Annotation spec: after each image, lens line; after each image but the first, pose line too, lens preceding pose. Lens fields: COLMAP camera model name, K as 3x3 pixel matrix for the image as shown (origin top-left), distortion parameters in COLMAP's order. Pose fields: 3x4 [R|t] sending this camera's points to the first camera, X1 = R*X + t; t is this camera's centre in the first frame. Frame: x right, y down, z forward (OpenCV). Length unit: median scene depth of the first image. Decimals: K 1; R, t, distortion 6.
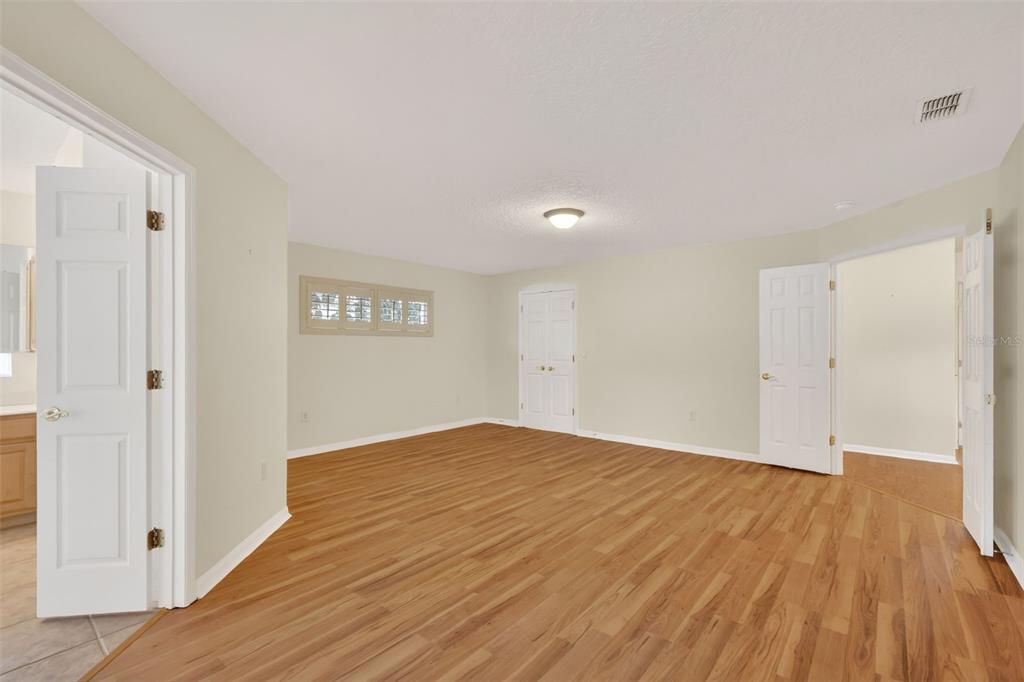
lens RADIAL K [[451.1, 0, 509.6], [0, 451.1, 349.0], [0, 0, 1]] dist [0.000860, 0.000265]
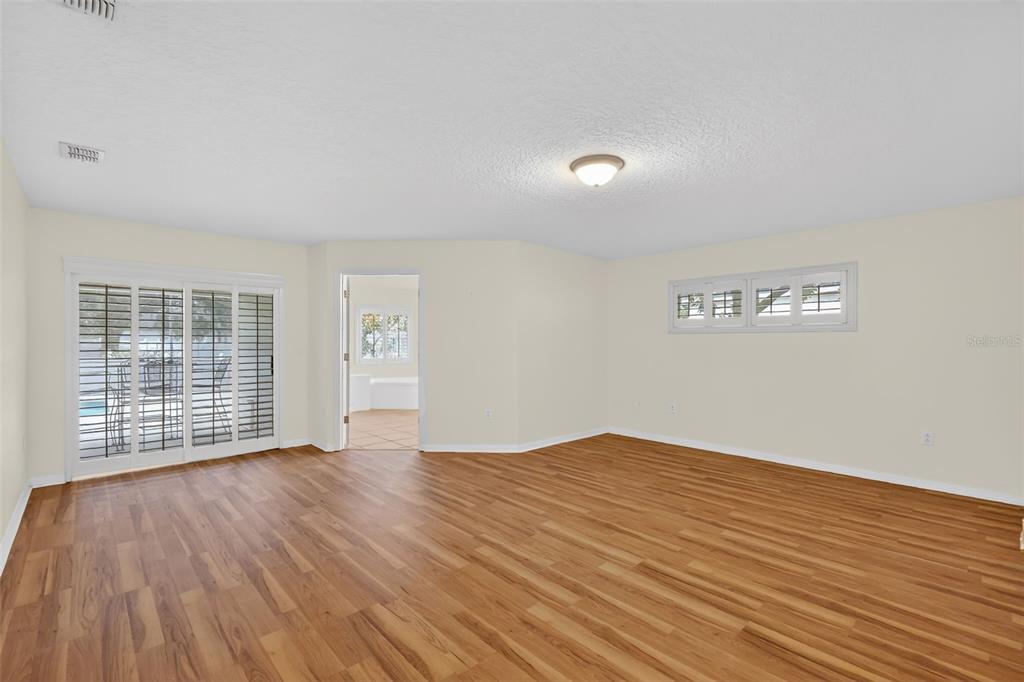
lens RADIAL K [[451.1, 0, 509.6], [0, 451.1, 349.0], [0, 0, 1]] dist [0.000860, 0.000265]
pose [[-0.116610, 0.011505, -0.993111, 0.960231], [-0.010015, 0.999868, 0.012759, -0.002825], [0.993127, 0.011434, -0.116479, 1.057187]]
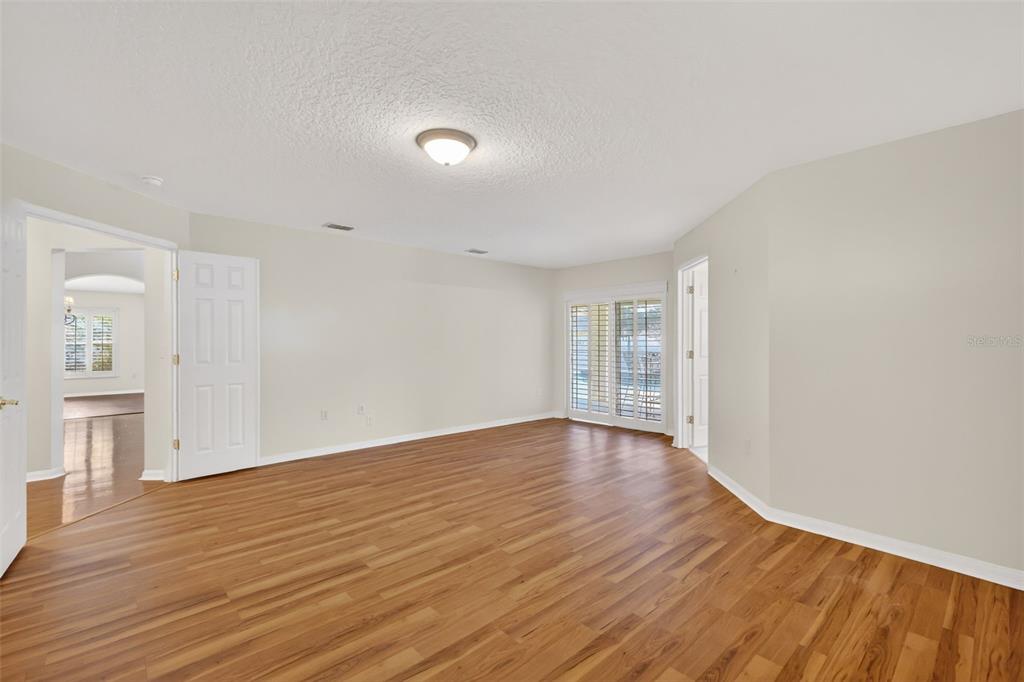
lens RADIAL K [[438.2, 0, 522.6], [0, 438.2, 344.0], [0, 0, 1]] dist [0.001025, 0.000270]
pose [[-0.993793, -0.000207, 0.111243, -0.069444], [0.001407, 0.999895, 0.014430, -0.011948], [-0.111234, 0.014497, -0.993688, 1.818182]]
